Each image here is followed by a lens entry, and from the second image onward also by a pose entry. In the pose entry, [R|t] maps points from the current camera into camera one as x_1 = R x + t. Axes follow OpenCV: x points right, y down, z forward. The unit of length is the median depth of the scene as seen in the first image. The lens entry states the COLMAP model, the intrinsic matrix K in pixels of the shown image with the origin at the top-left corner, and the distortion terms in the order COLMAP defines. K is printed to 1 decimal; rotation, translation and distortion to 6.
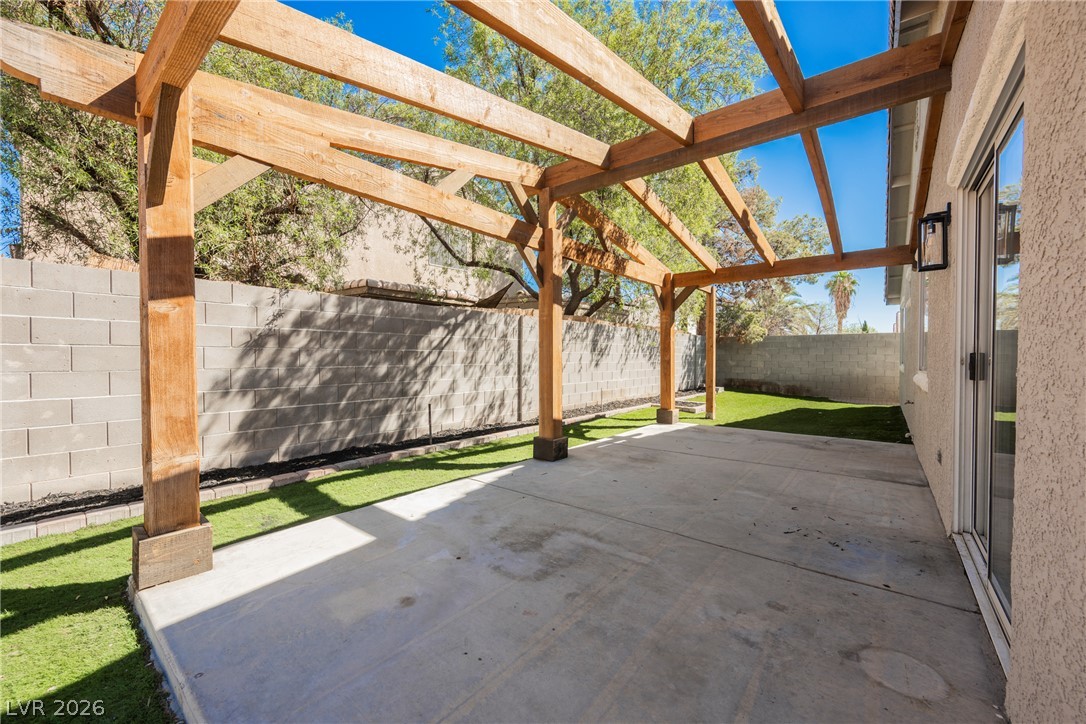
lens RADIAL K [[426.4, 0, 543.0], [0, 426.4, 362.0], [0, 0, 1]] dist [-0.000475, -0.000041]
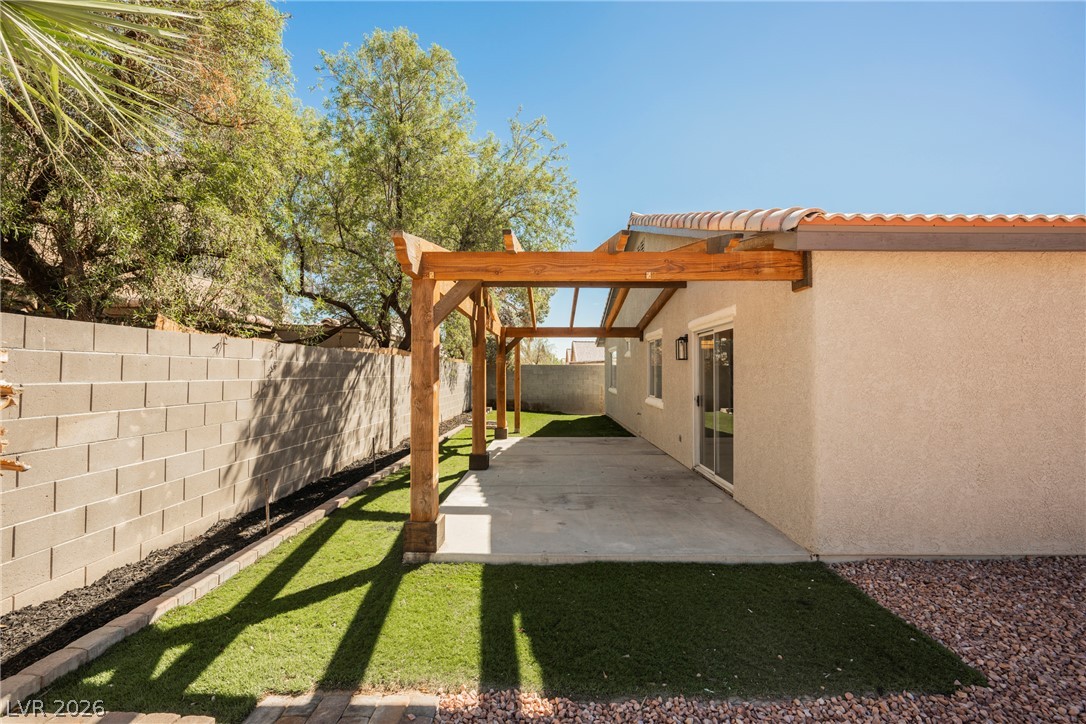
lens RADIAL K [[456.1, 0, 543.0], [0, 456.1, 362.0], [0, 0, 1]] dist [-0.002115, -0.000052]
pose [[0.787531, 0.013350, 0.616131, -0.746183], [0.008288, 0.999445, -0.032250, -0.073329], [-0.616220, 0.030504, 0.786983, -0.318058]]
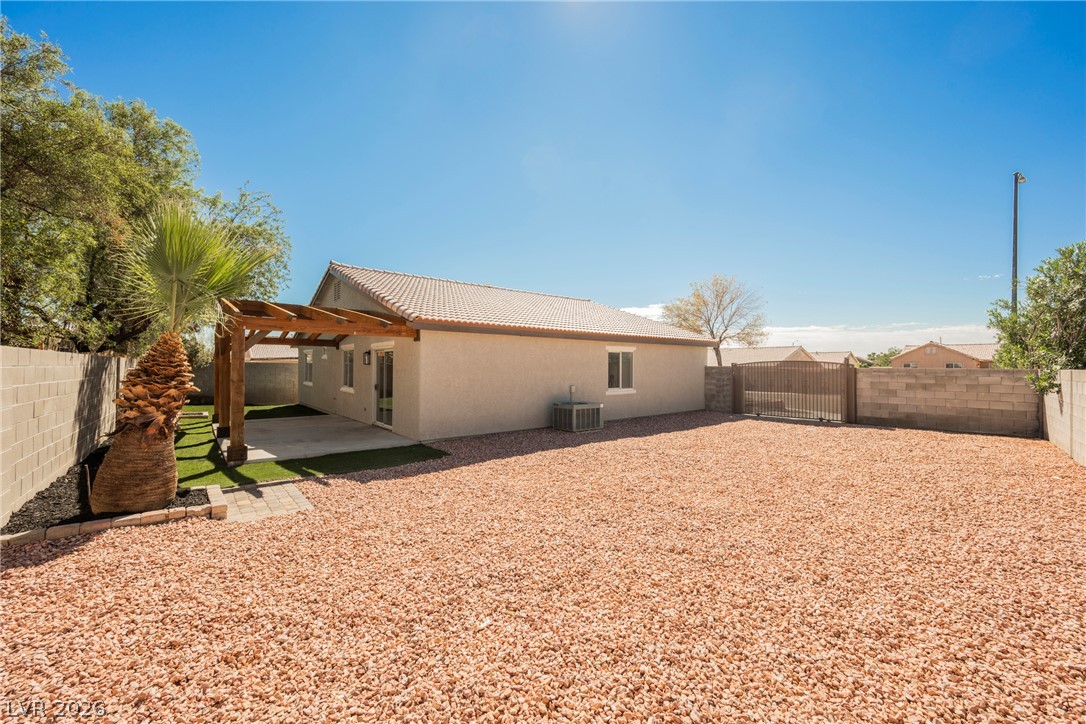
lens RADIAL K [[426.4, 0, 543.0], [0, 426.4, 362.0], [0, 0, 1]] dist [-0.000475, -0.000041]
pose [[0.204839, 0.011530, 0.978728, -1.683346], [0.008758, 0.999869, -0.013612, -0.096520], [-0.978757, 0.011359, 0.204711, -0.933105]]
